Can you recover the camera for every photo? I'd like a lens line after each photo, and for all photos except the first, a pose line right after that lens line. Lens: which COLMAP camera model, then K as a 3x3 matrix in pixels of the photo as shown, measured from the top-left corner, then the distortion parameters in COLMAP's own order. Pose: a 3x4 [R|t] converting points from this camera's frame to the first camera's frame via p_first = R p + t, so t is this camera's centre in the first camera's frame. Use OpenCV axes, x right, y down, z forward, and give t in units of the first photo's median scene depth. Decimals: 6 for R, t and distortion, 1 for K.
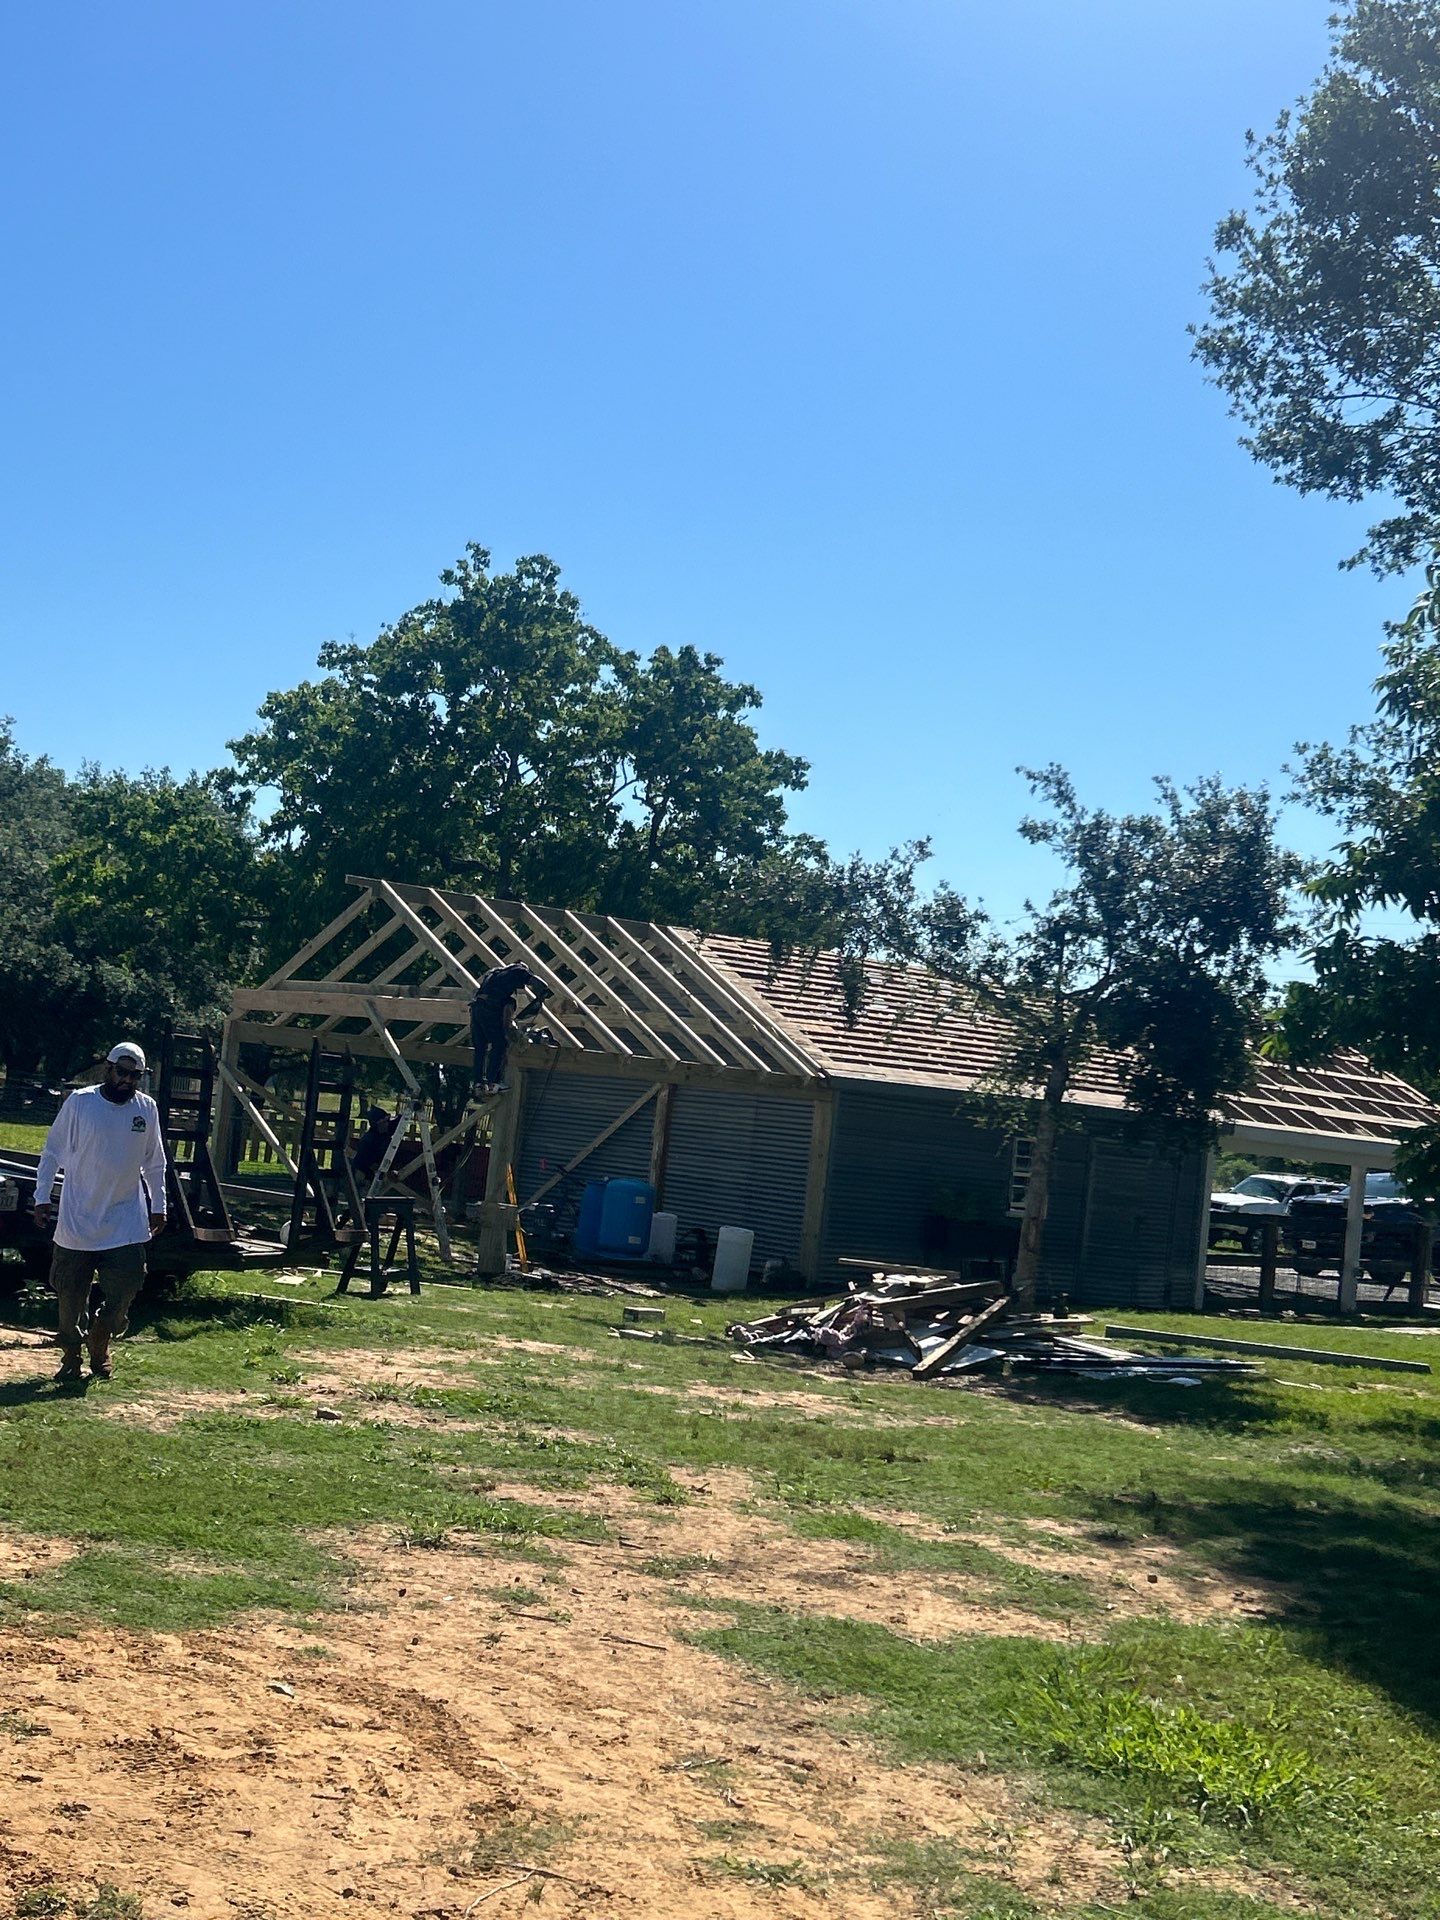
lens RADIAL K [[2884.1, 0, 843.4], [0, 2884.1, 955.9], [0, 0, 1]] dist [0.158834, -0.581312]
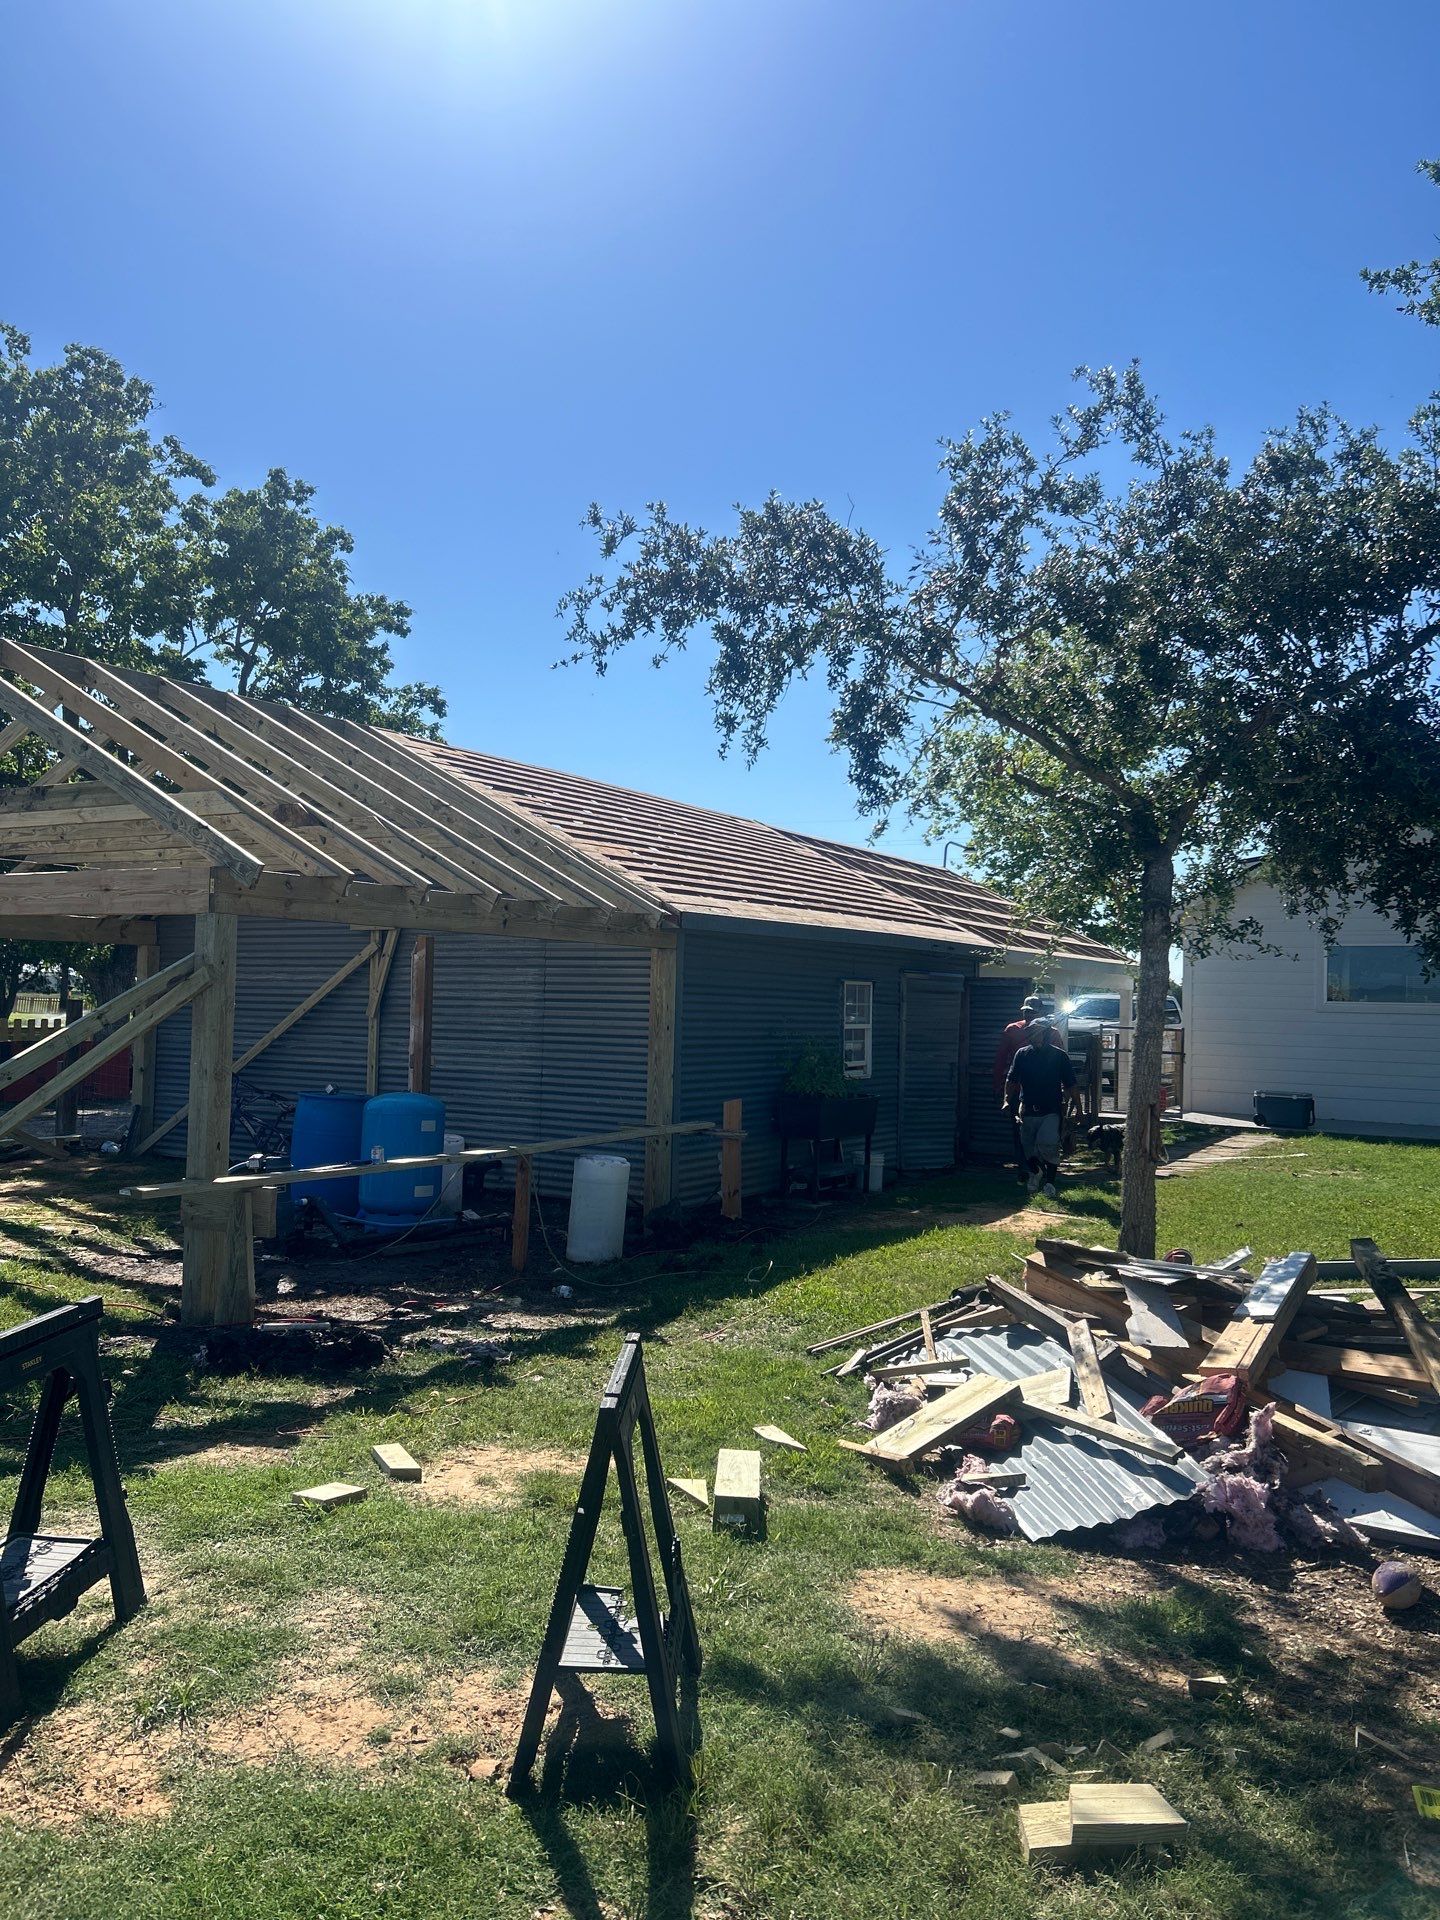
lens RADIAL K [[1469.8, 0, 702.5], [0, 1469.8, 954.8], [0, 0, 1]] dist [0.061590, -0.046451]
pose [[0.945311, -0.071756, 0.318179, -0.087199], [0.054766, 0.996570, 0.062039, 0.023209], [-0.321540, -0.041220, 0.945998, 0.513675]]
